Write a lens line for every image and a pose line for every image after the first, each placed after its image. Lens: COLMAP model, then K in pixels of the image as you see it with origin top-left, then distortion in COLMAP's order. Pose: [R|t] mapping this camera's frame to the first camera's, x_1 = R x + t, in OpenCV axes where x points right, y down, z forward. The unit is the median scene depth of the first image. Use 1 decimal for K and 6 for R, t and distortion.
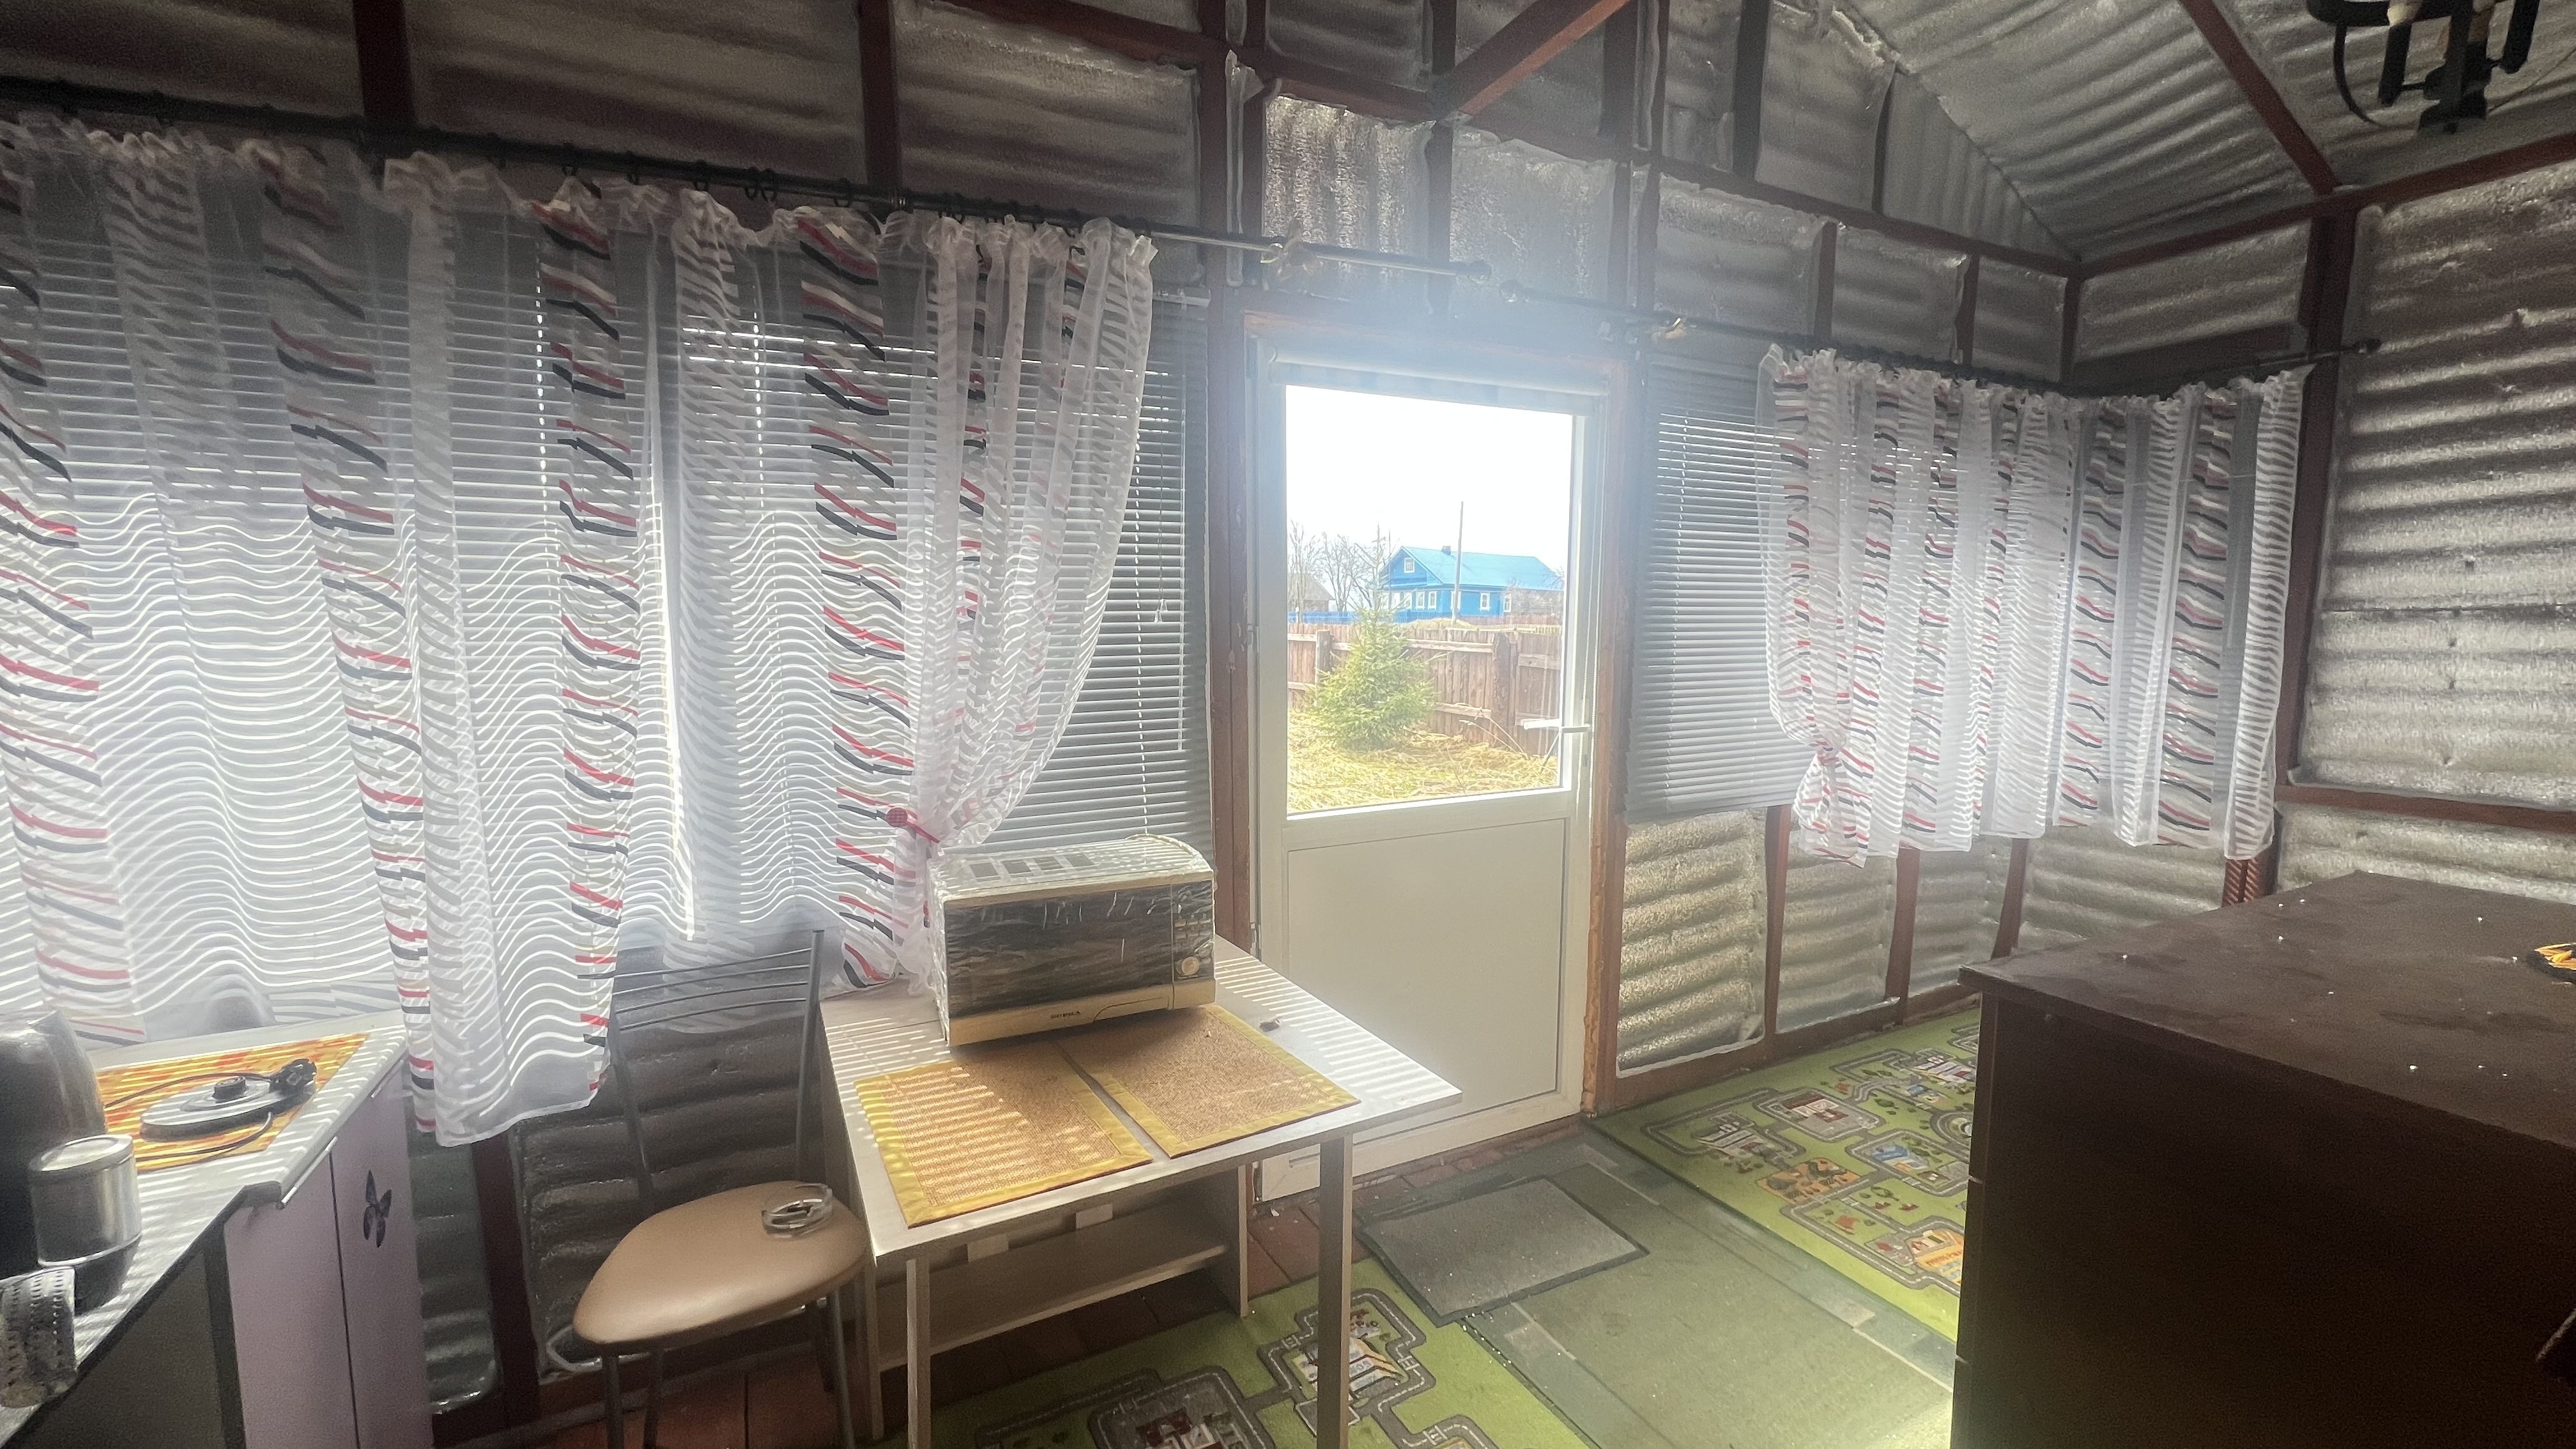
lens RADIAL K [[1025.8, 0, 1288.1], [0, 1025.8, 719.2], [0, 0, 1]] dist [-0.000832, 0.000064]
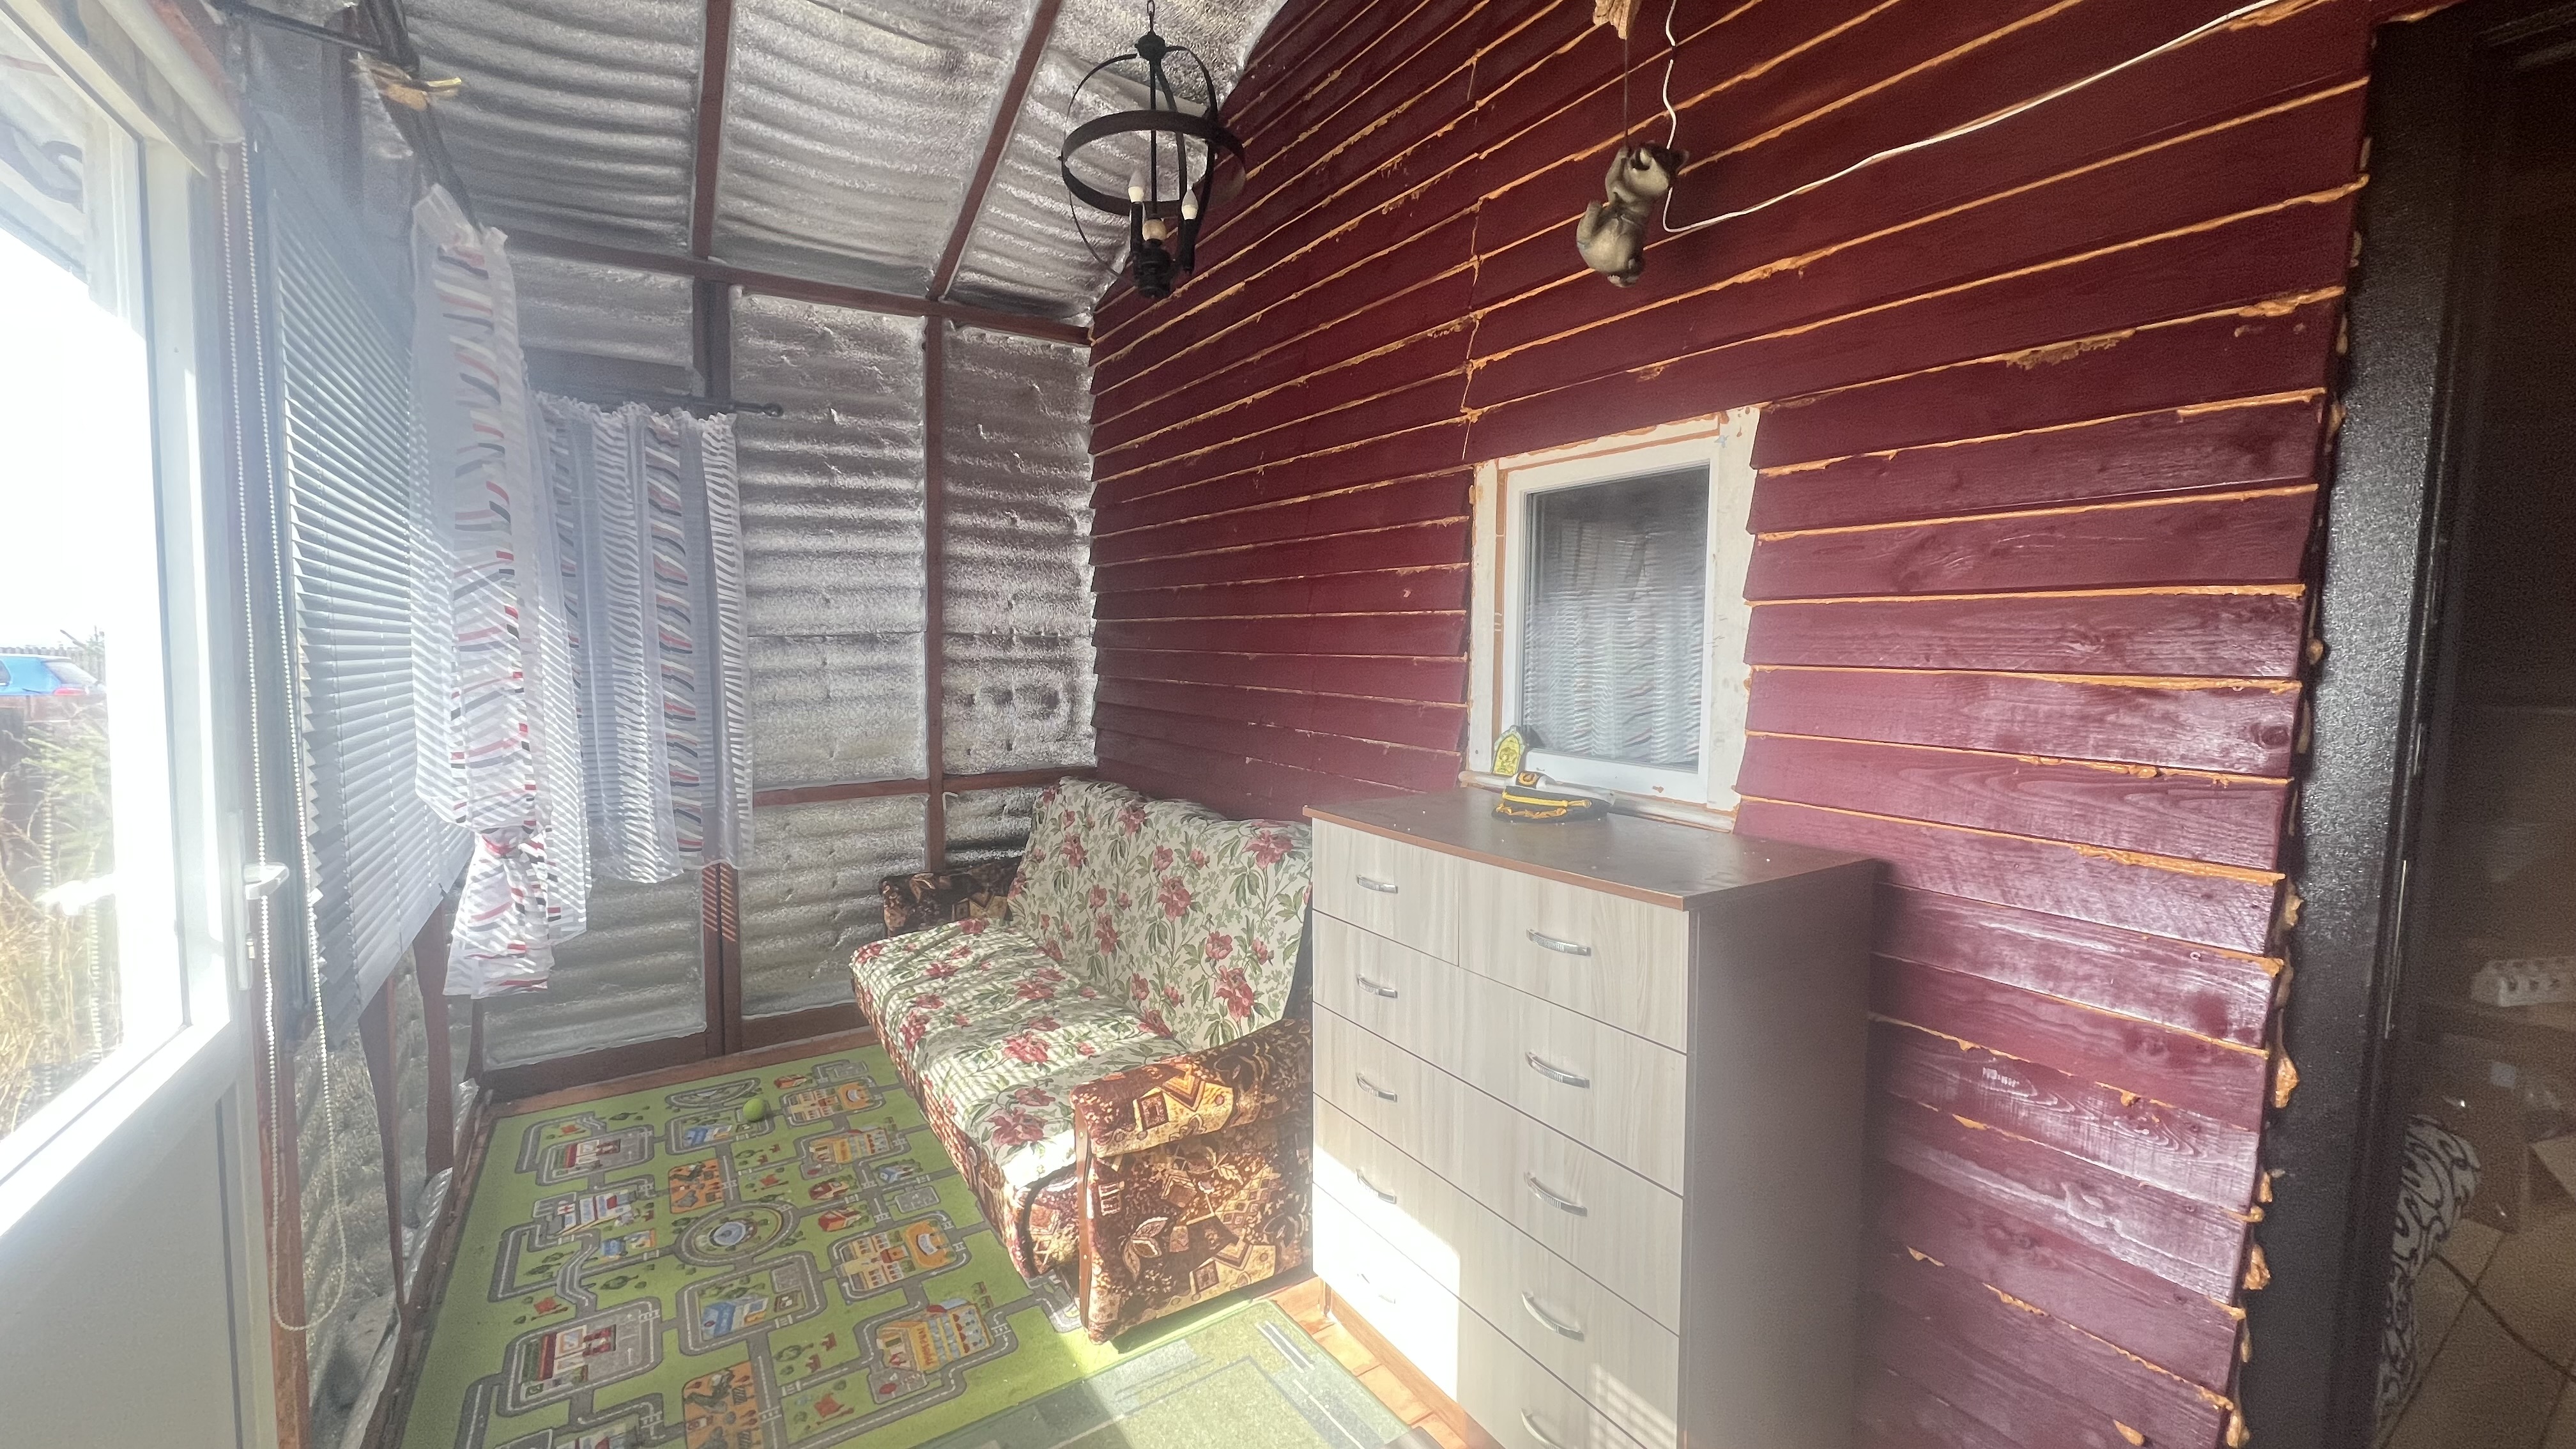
lens RADIAL K [[1025.8, 0, 1292.0], [0, 1025.8, 723.0], [0, 0, 1]] dist [-0.000832, 0.000064]
pose [[-0.110279, -0.071736, 0.991309, -0.192069], [0.100076, 0.991522, 0.082885, -0.046185], [-0.988850, 0.108347, -0.102165, 0.556018]]
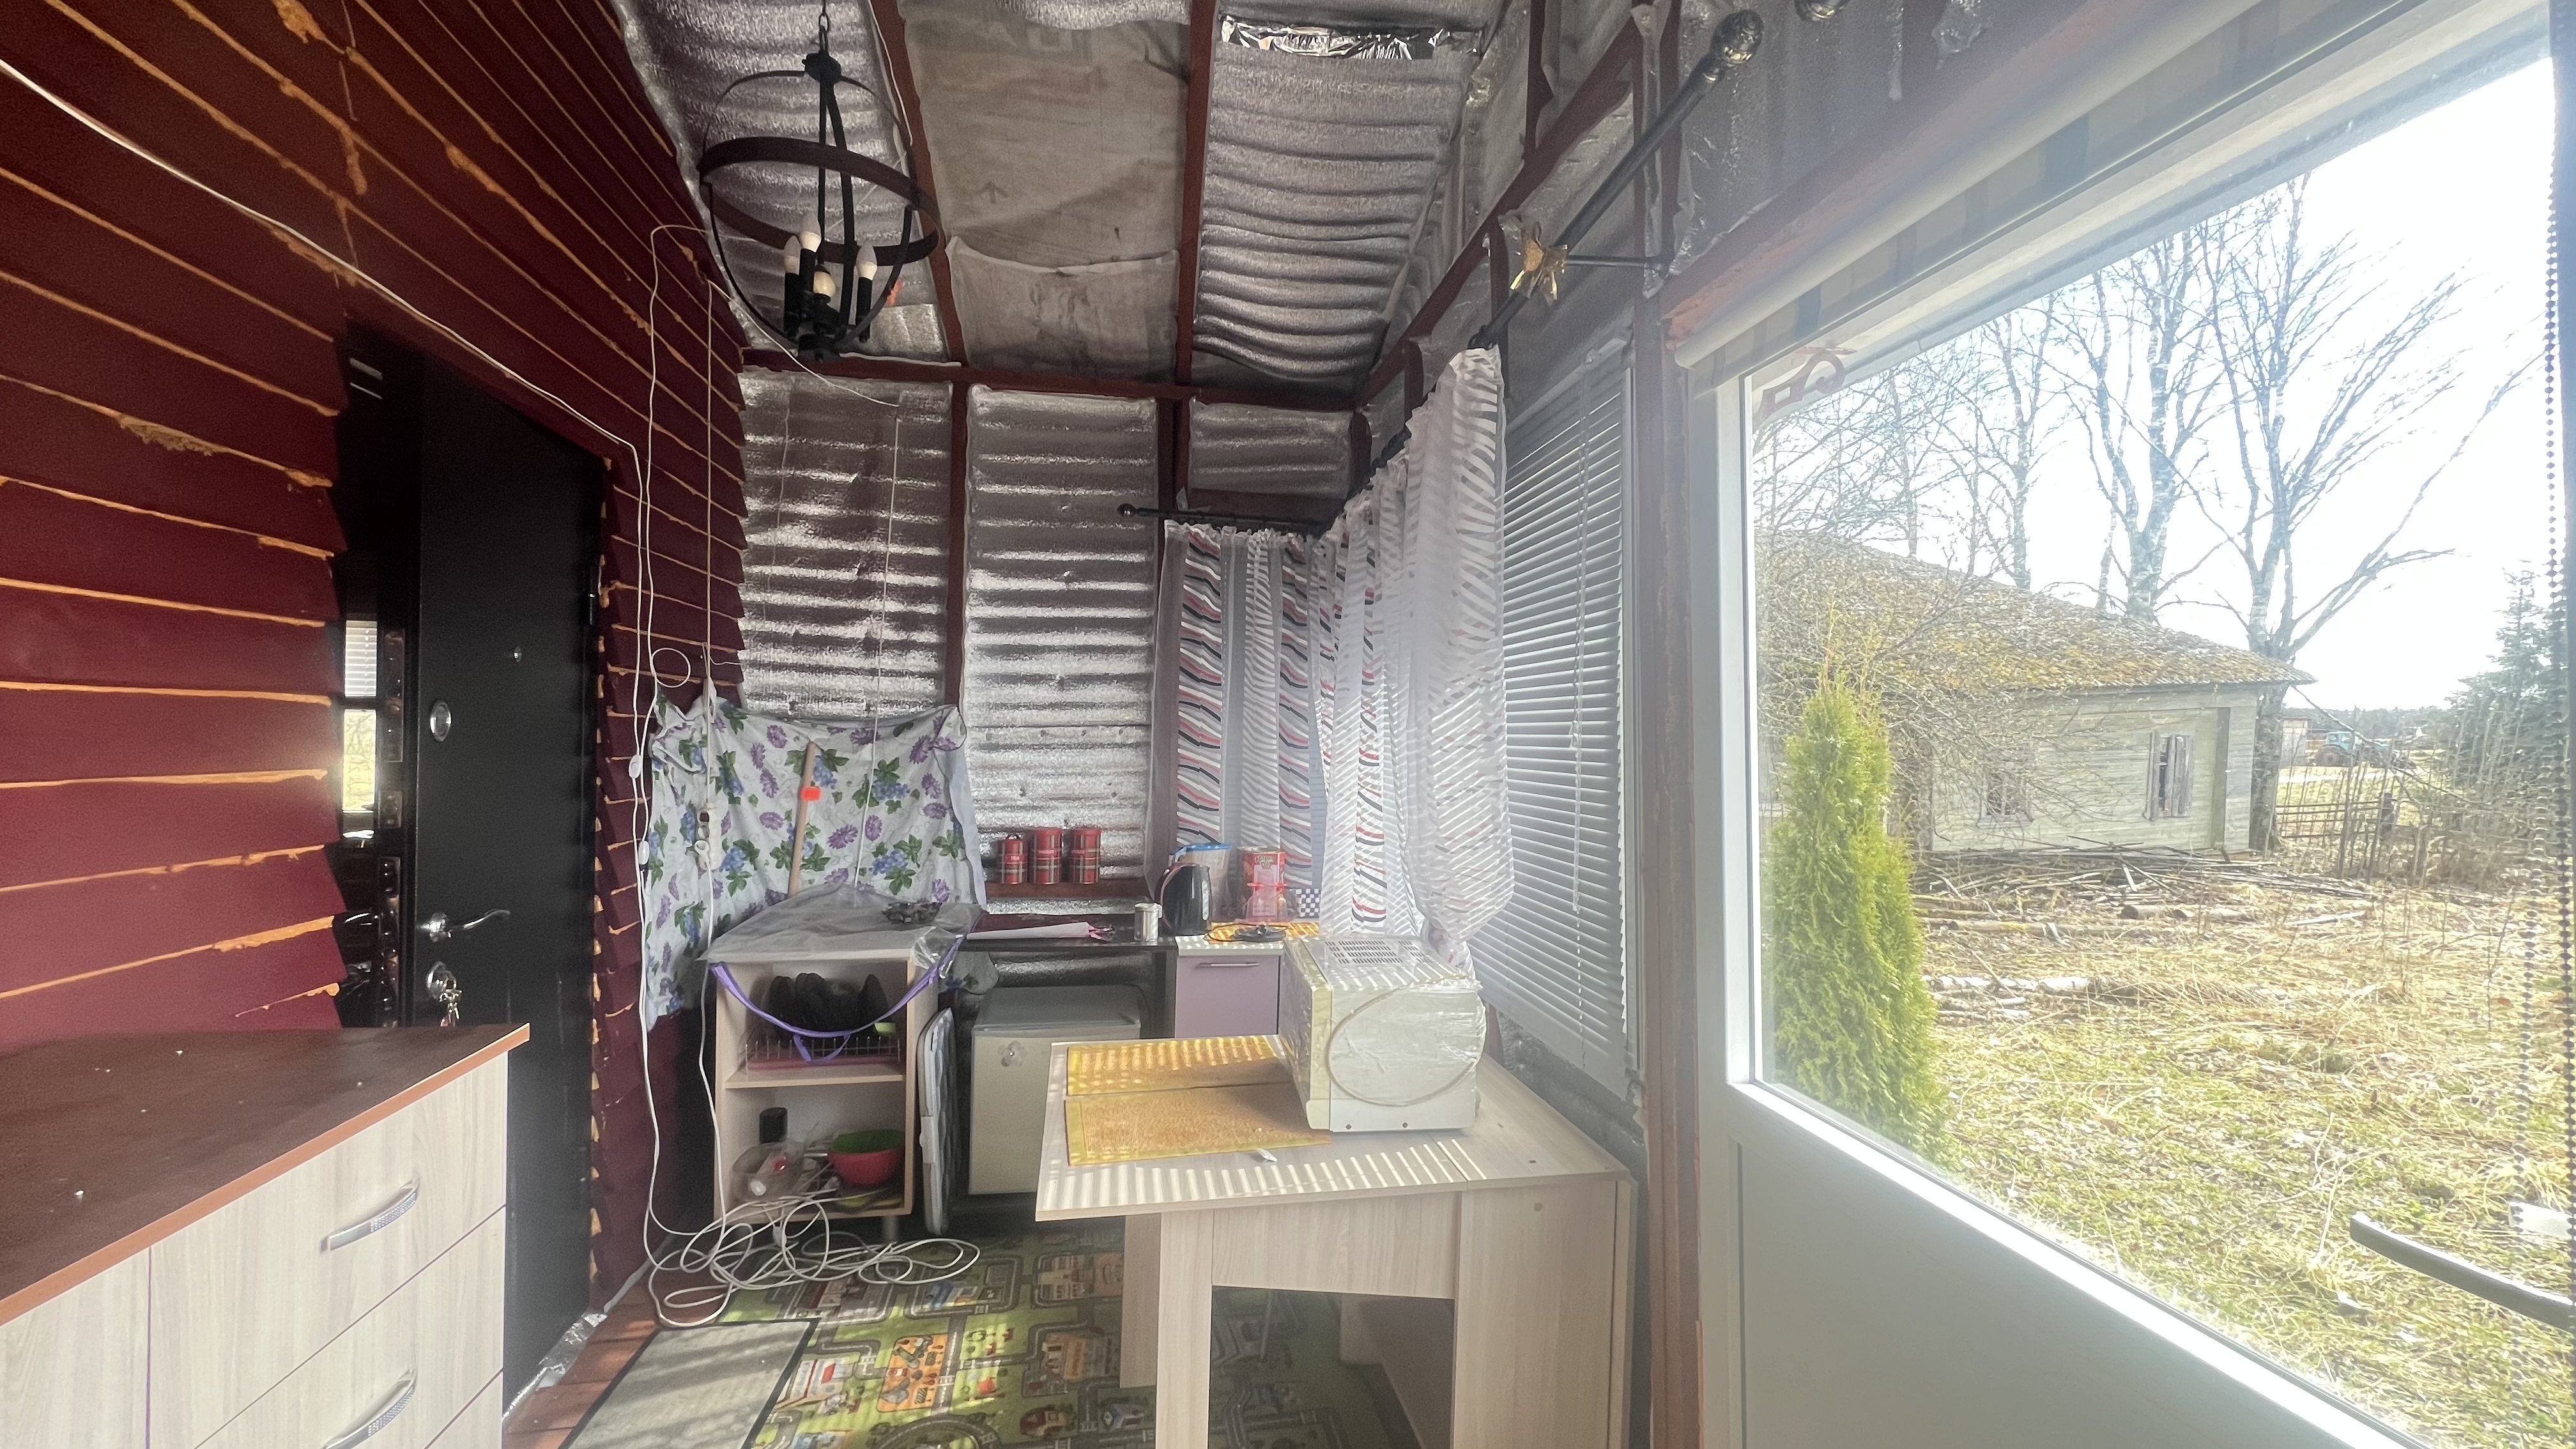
lens RADIAL K [[1025.8, 0, 1282.3], [0, 1025.8, 724.6], [0, 0, 1]] dist [-0.000832, 0.000064]
pose [[-0.299883, -0.006486, -0.953954, 0.539515], [-0.111027, 0.993419, 0.028148, -0.084399], [0.947493, 0.114356, -0.298629, 0.749984]]
